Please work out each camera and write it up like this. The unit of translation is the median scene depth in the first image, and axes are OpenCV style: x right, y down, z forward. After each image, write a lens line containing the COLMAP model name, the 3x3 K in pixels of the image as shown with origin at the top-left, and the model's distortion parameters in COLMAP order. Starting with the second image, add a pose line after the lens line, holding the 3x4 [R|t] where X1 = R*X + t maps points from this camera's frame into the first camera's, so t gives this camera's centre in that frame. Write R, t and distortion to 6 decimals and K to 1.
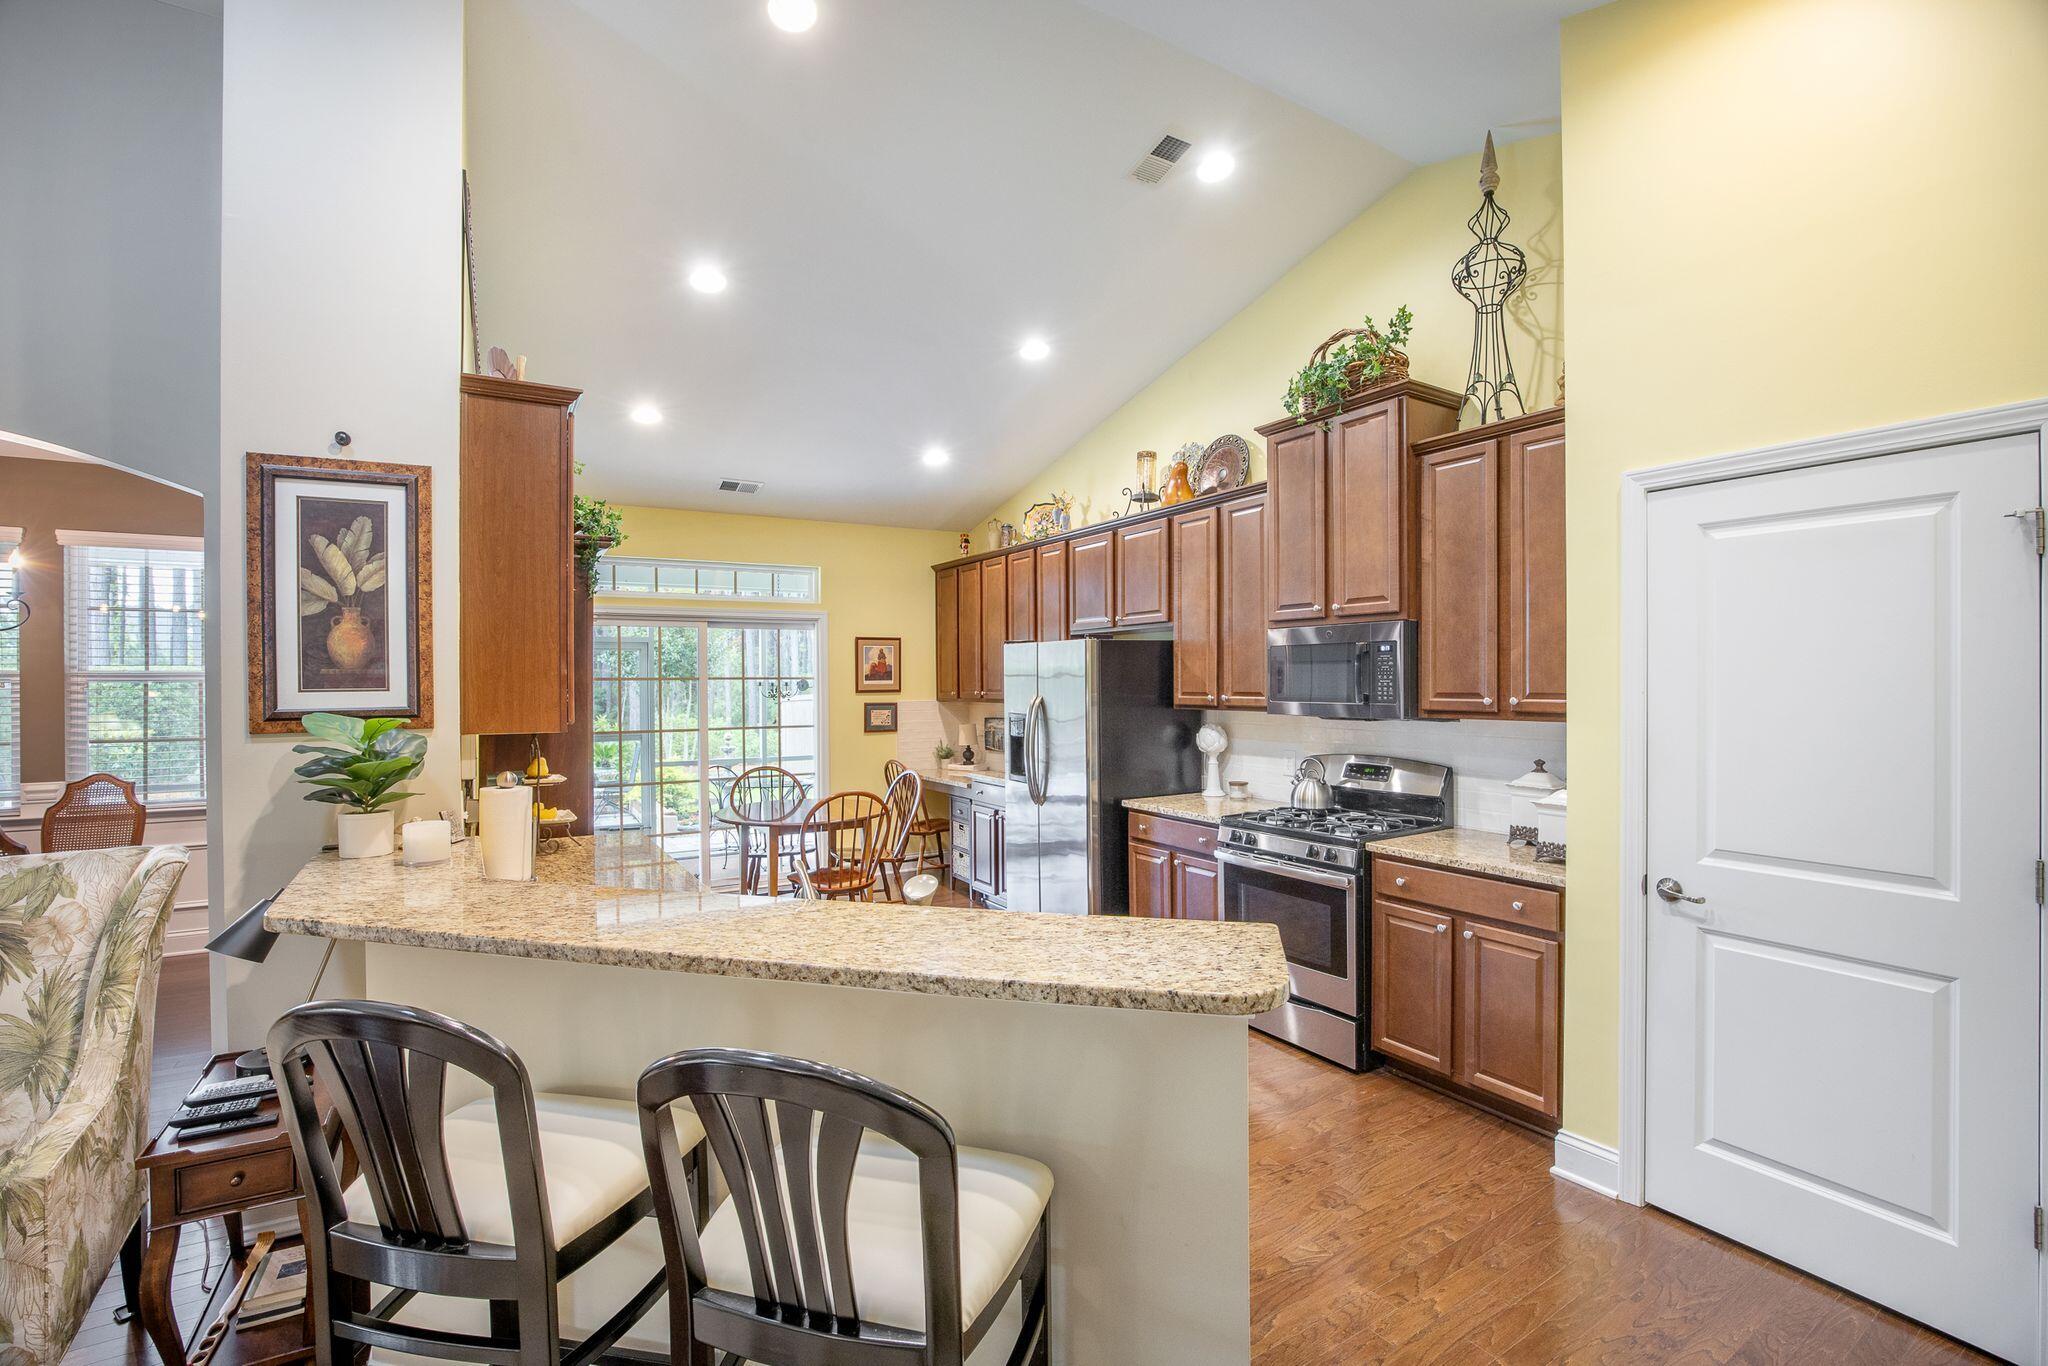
lens RADIAL K [[875.9, 0, 1053.7], [0, 875.9, 681.8], [0, 0, 1]] dist [-0.029051, 0.000145]
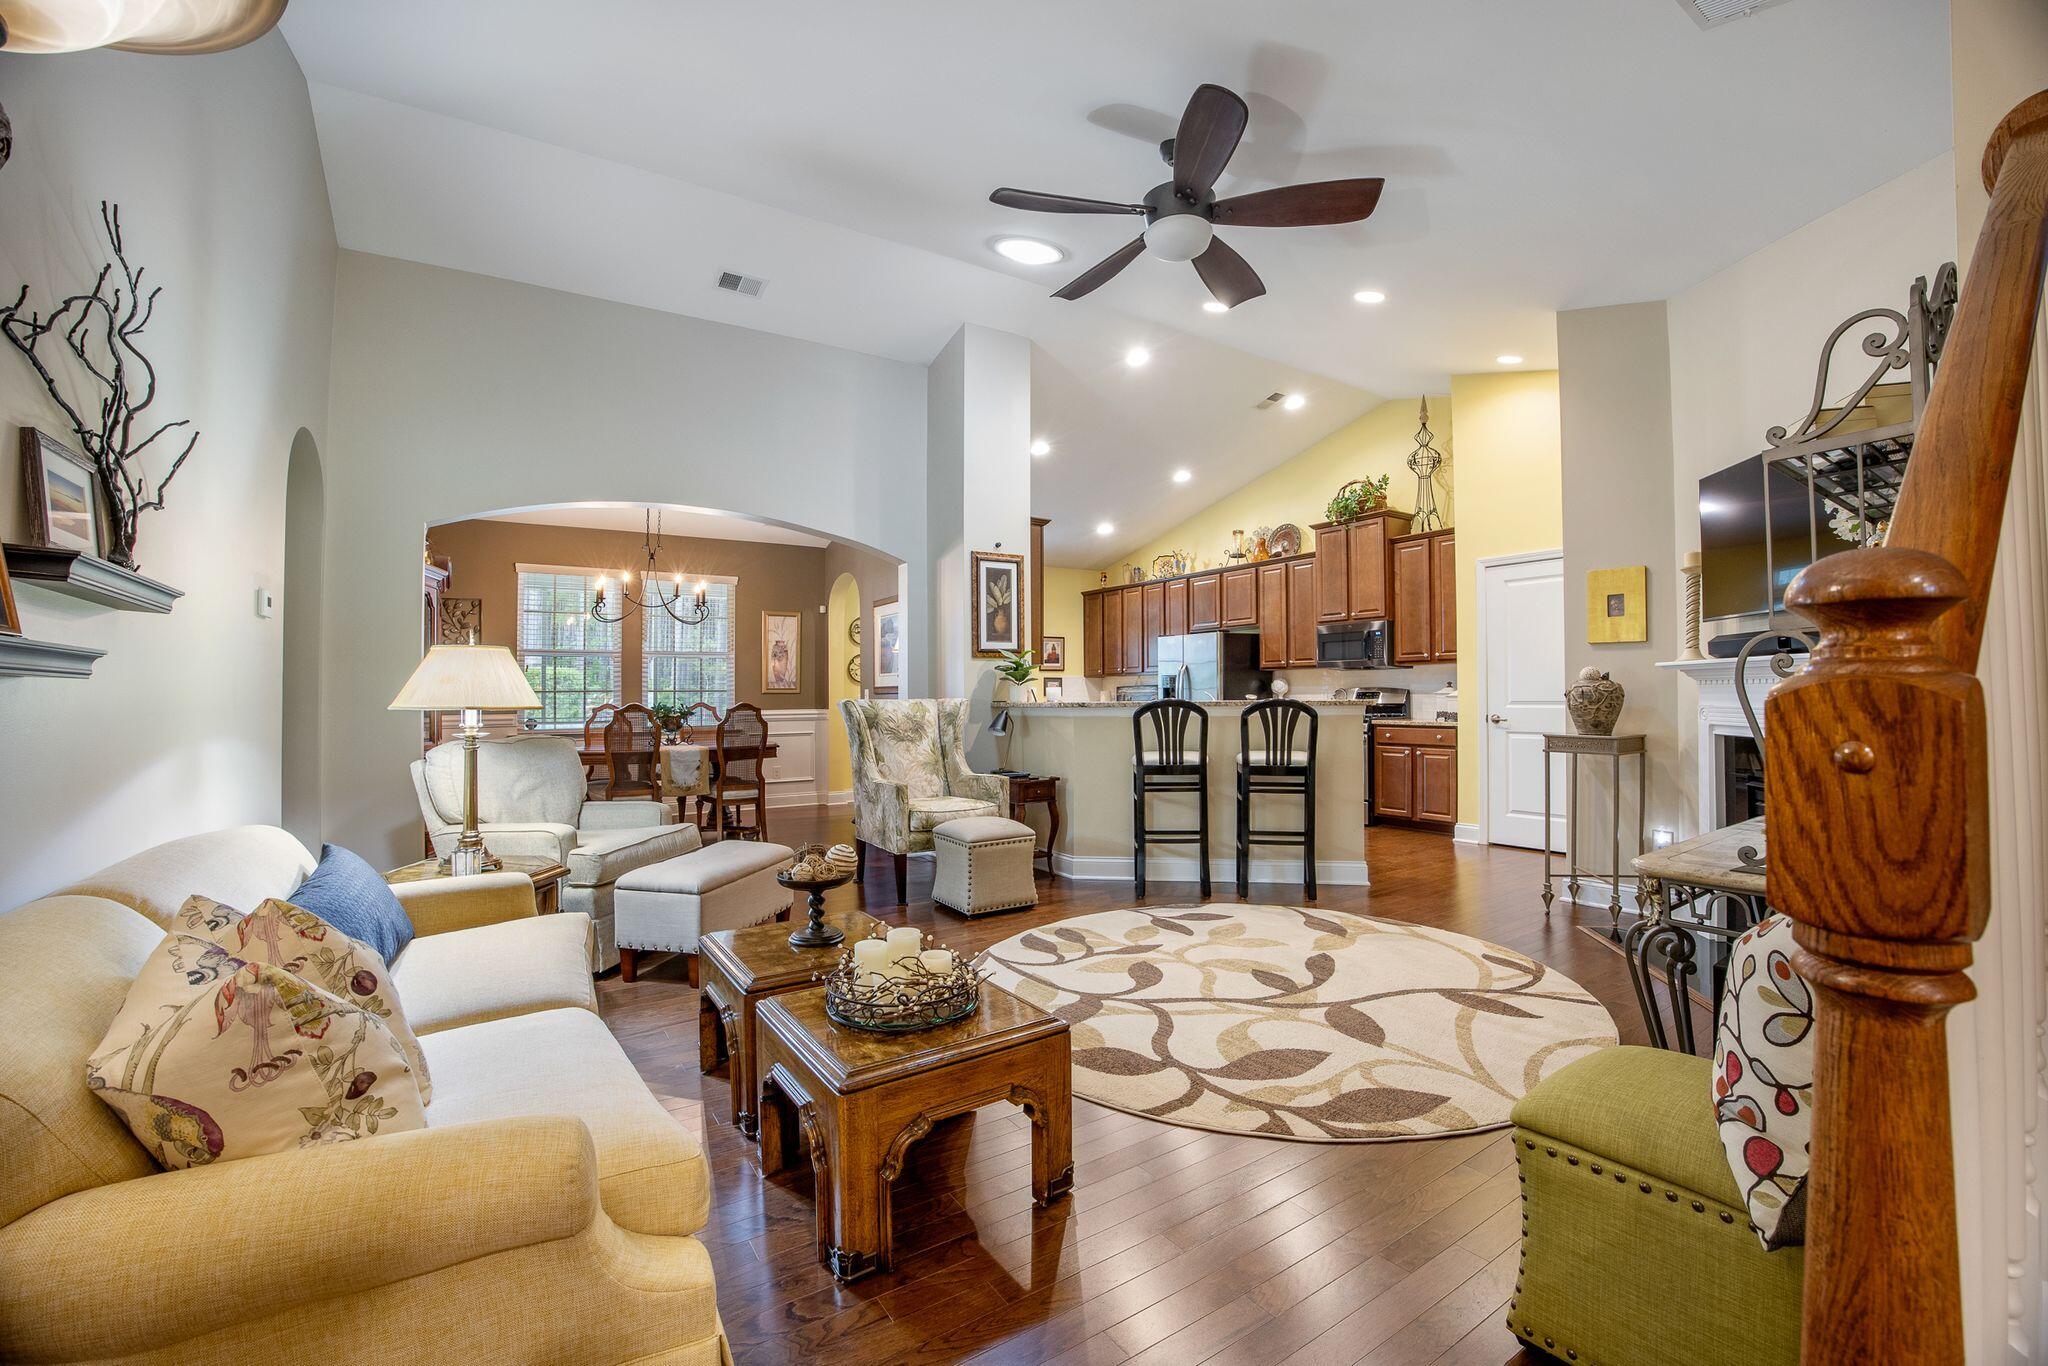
lens RADIAL K [[833.8, 0, 1023.8], [0, 833.8, 690.9], [0, 0, 1]] dist [-0.055292, 0.000672]
pose [[0.999874, -0.001331, 0.015829, -0.519953], [0.001496, 0.999945, -0.010405, 0.121958], [-0.015814, 0.010427, 0.999821, -1.005594]]
